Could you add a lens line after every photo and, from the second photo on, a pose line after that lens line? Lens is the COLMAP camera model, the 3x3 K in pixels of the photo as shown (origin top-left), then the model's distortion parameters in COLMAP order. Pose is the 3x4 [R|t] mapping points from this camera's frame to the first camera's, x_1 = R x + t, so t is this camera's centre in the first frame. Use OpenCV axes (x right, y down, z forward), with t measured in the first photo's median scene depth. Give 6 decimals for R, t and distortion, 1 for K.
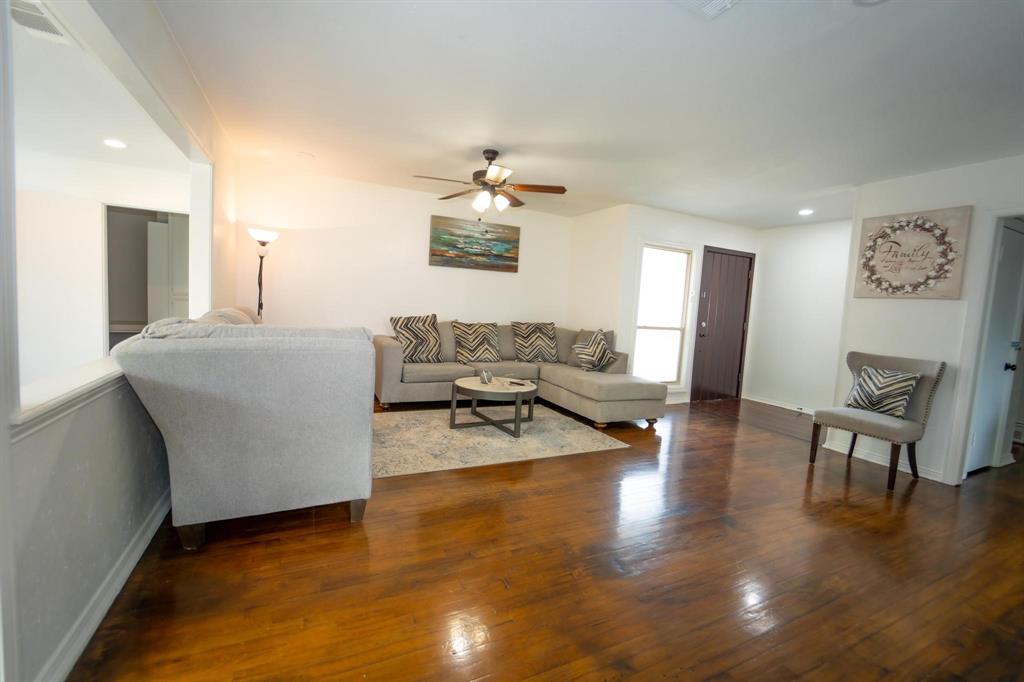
lens RADIAL K [[419.1, 0, 506.8], [0, 419.1, 337.2], [0, 0, 1]] dist [-0.019884, -0.000063]
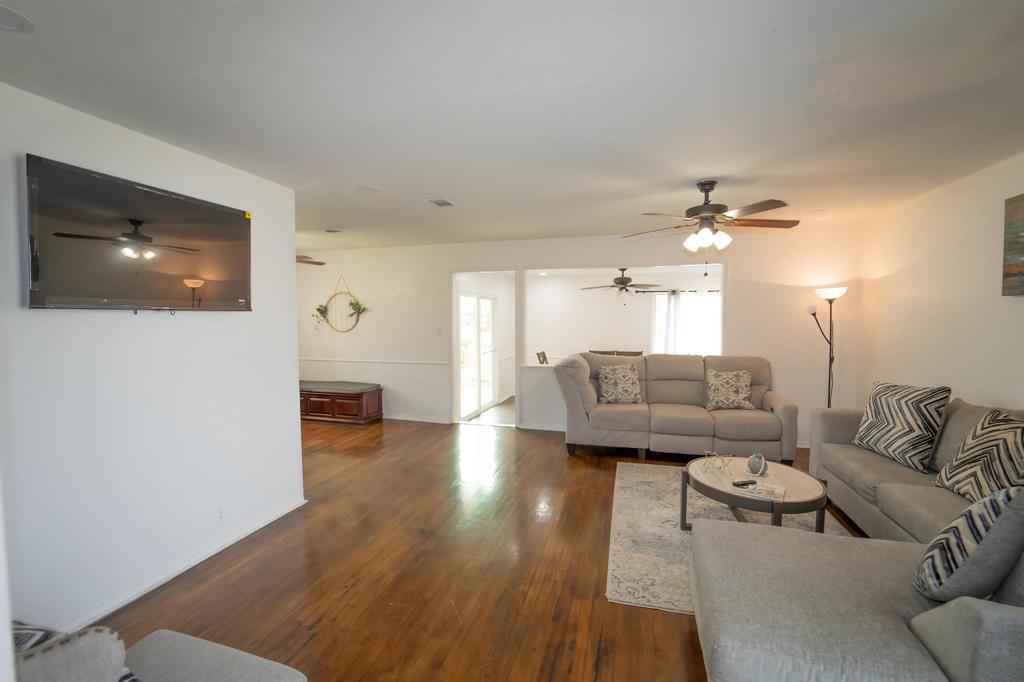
lens RADIAL K [[437.9, 0, 506.8], [0, 437.9, 334.9], [0, 0, 1]] dist [-0.021850, 0.000435]
pose [[-0.671761, -0.025336, -0.740335, 0.647825], [-0.098055, 0.993662, 0.054967, -0.099365], [0.734250, 0.109518, -0.669987, 0.959623]]
